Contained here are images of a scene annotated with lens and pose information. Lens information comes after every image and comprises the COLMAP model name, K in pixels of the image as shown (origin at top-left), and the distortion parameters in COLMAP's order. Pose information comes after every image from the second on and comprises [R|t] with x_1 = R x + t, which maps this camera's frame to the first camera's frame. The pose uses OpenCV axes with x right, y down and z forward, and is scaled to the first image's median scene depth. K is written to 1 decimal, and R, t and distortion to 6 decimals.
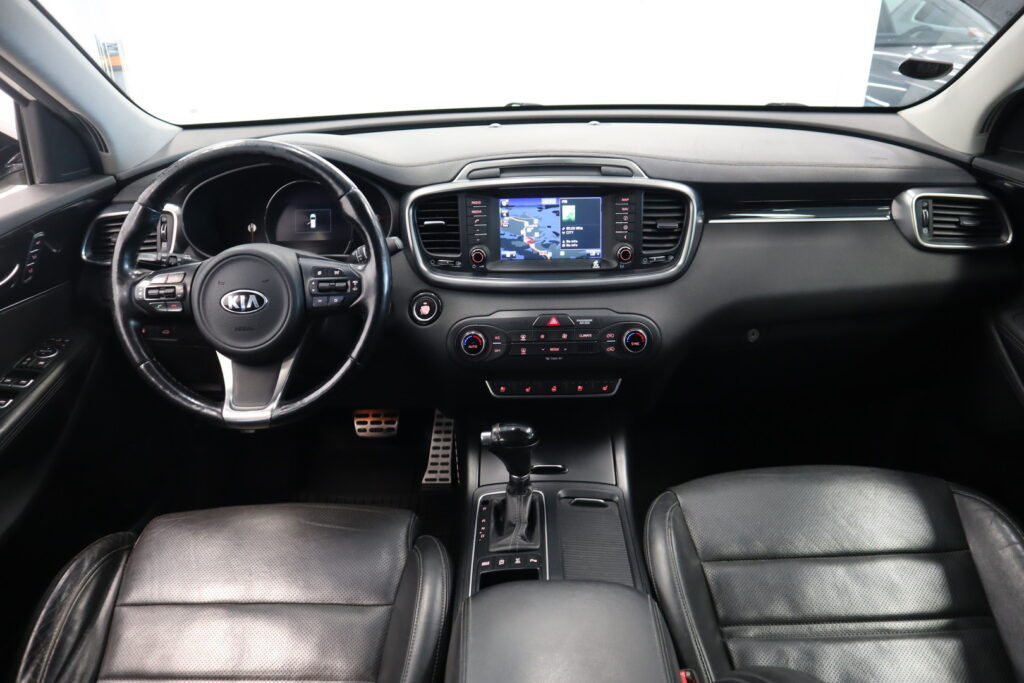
lens RADIAL K [[712.7, 0, 512.0], [0, 712.7, 341.5], [0, 0, 1]] dist [-0.134120, 0.091551]
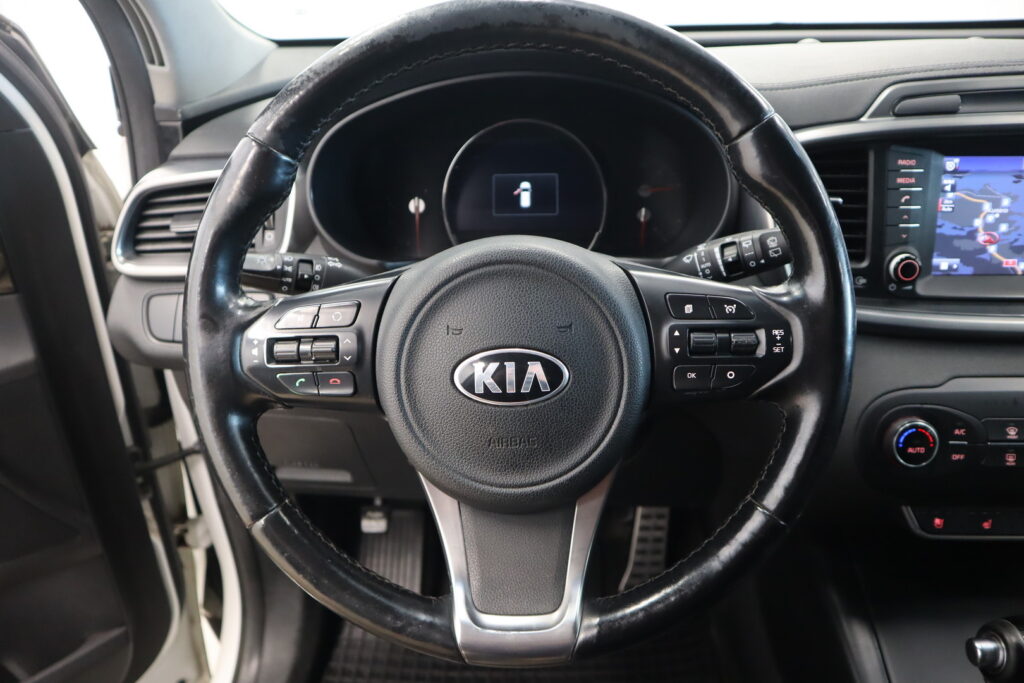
lens RADIAL K [[712.7, 0, 512.0], [0, 712.7, 341.5], [0, 0, 1]] dist [-0.134120, 0.091551]
pose [[0.999408, 0.010508, -0.032771, -0.314326], [-0.010039, 0.999845, 0.014432, -0.071319], [0.032917, -0.014095, 0.999359, 0.494073]]
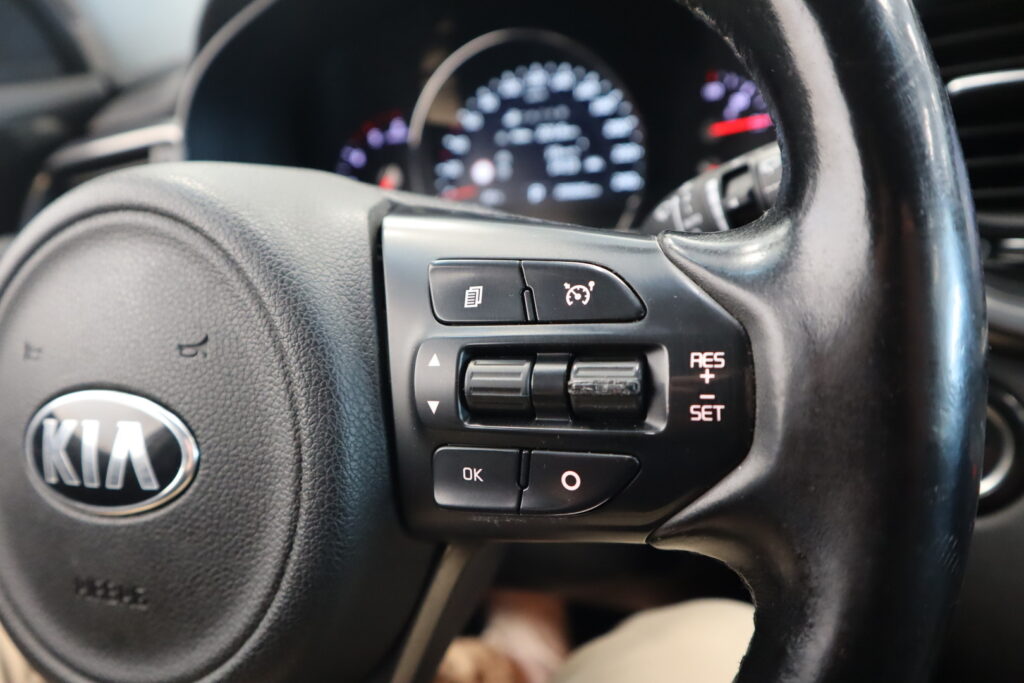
lens RADIAL K [[712.7, 0, 512.0], [0, 712.7, 341.5], [0, 0, 1]] dist [-0.134120, 0.091551]
pose [[0.932506, 0.004485, -0.361127, -0.177783], [-0.015575, 0.999492, -0.027803, -0.071452], [0.360819, 0.031551, 0.932102, 0.734775]]
